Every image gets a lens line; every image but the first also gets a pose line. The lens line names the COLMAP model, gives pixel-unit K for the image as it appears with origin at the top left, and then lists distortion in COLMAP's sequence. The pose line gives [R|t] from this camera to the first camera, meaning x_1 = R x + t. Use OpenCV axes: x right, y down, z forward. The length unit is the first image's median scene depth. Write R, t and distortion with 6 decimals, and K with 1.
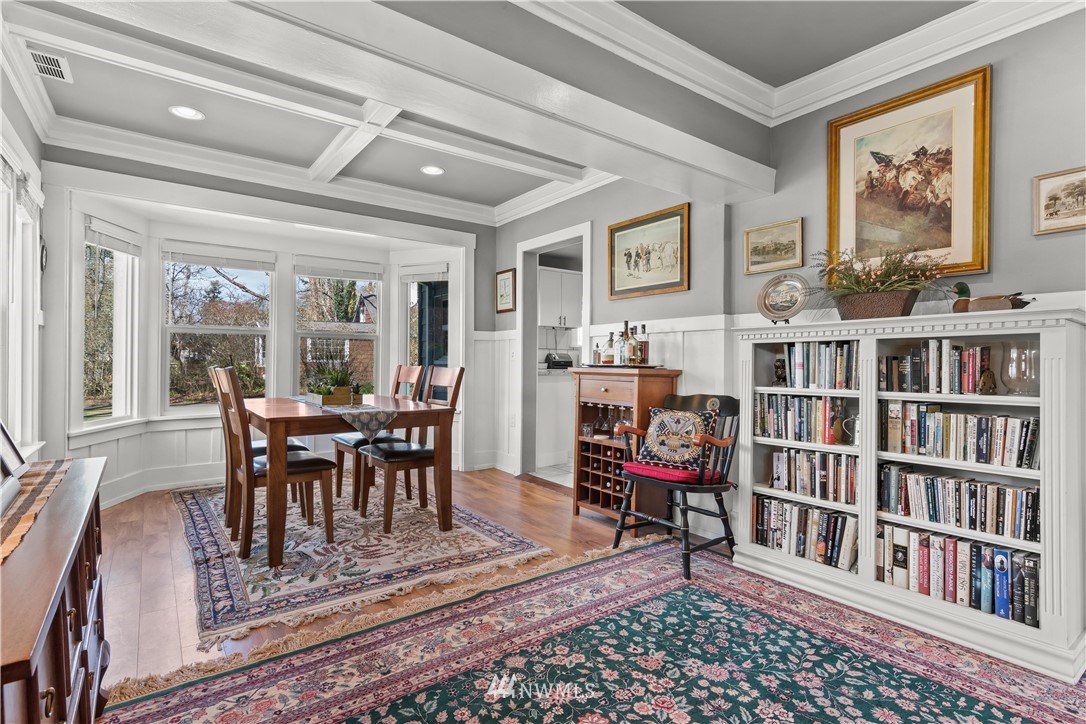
lens RADIAL K [[524.4, 0, 540.8], [0, 524.4, 362.3], [0, 0, 1]] dist [0.000694, 0.000892]
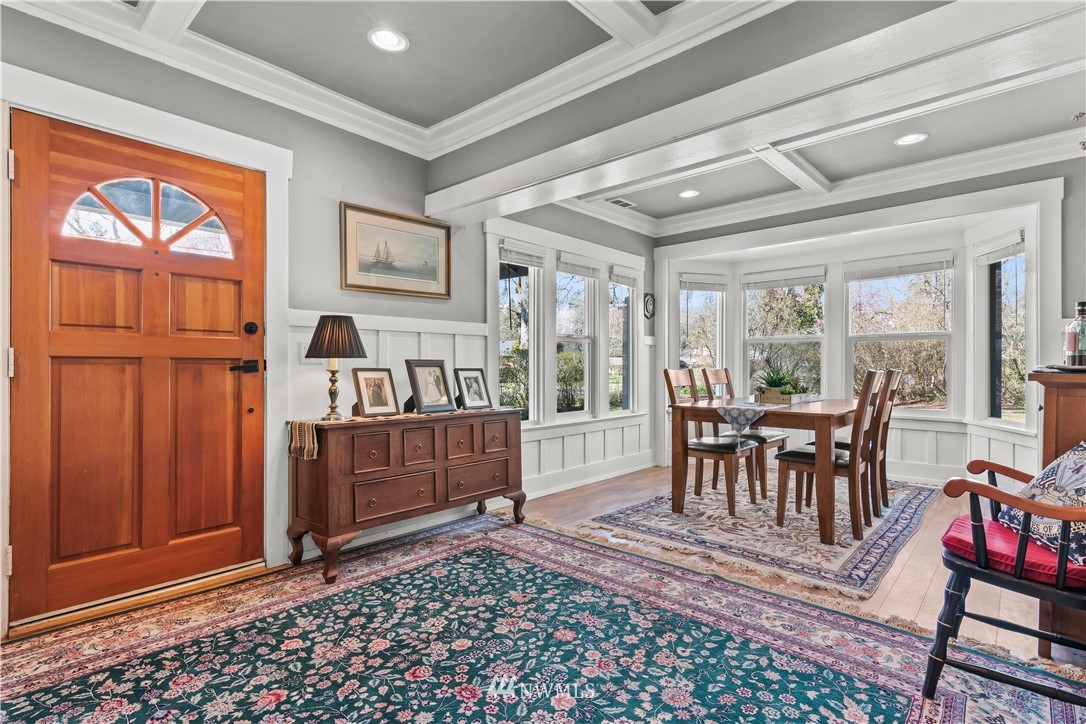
lens RADIAL K [[524.4, 0, 540.8], [0, 524.4, 362.3], [0, 0, 1]] dist [0.000694, 0.000892]
pose [[0.185185, -0.012049, -0.982630, 0.890391], [0.001358, 0.999927, -0.012005, 0.008787], [0.982703, 0.000889, 0.185188, 0.439493]]
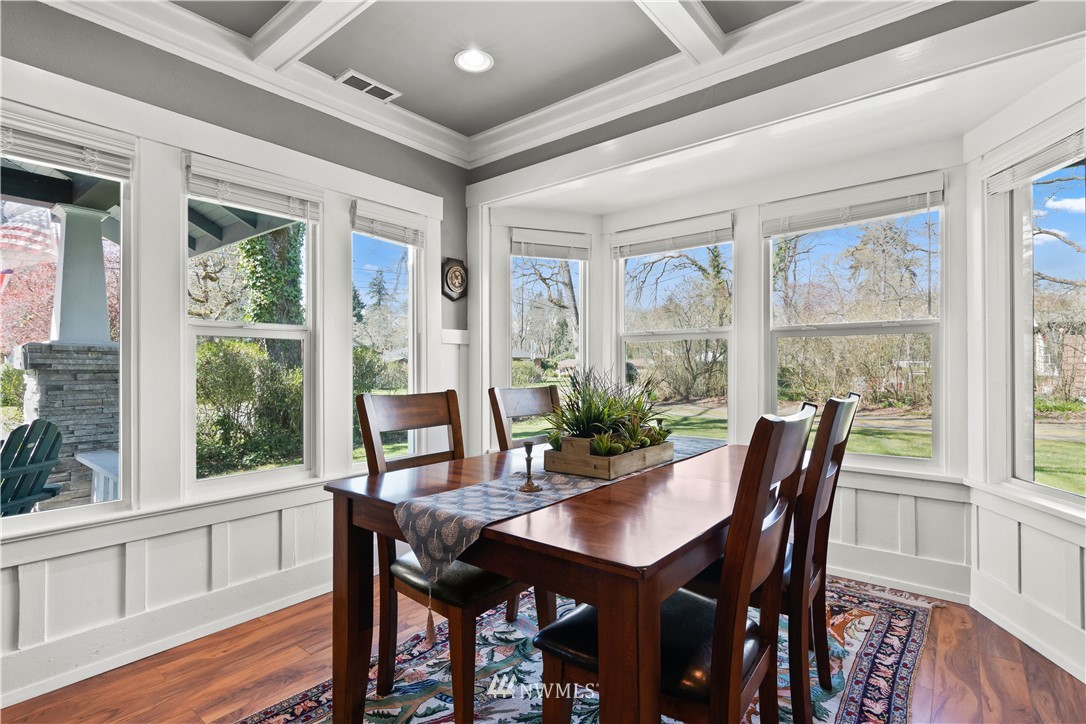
lens RADIAL K [[524.4, 0, 540.8], [0, 524.4, 362.3], [0, 0, 1]] dist [0.000694, 0.000892]
pose [[0.250629, -0.016219, -0.967947, 0.126300], [0.005575, 0.999867, -0.015310, -0.022855], [0.968067, -0.001559, 0.250686, 1.200847]]
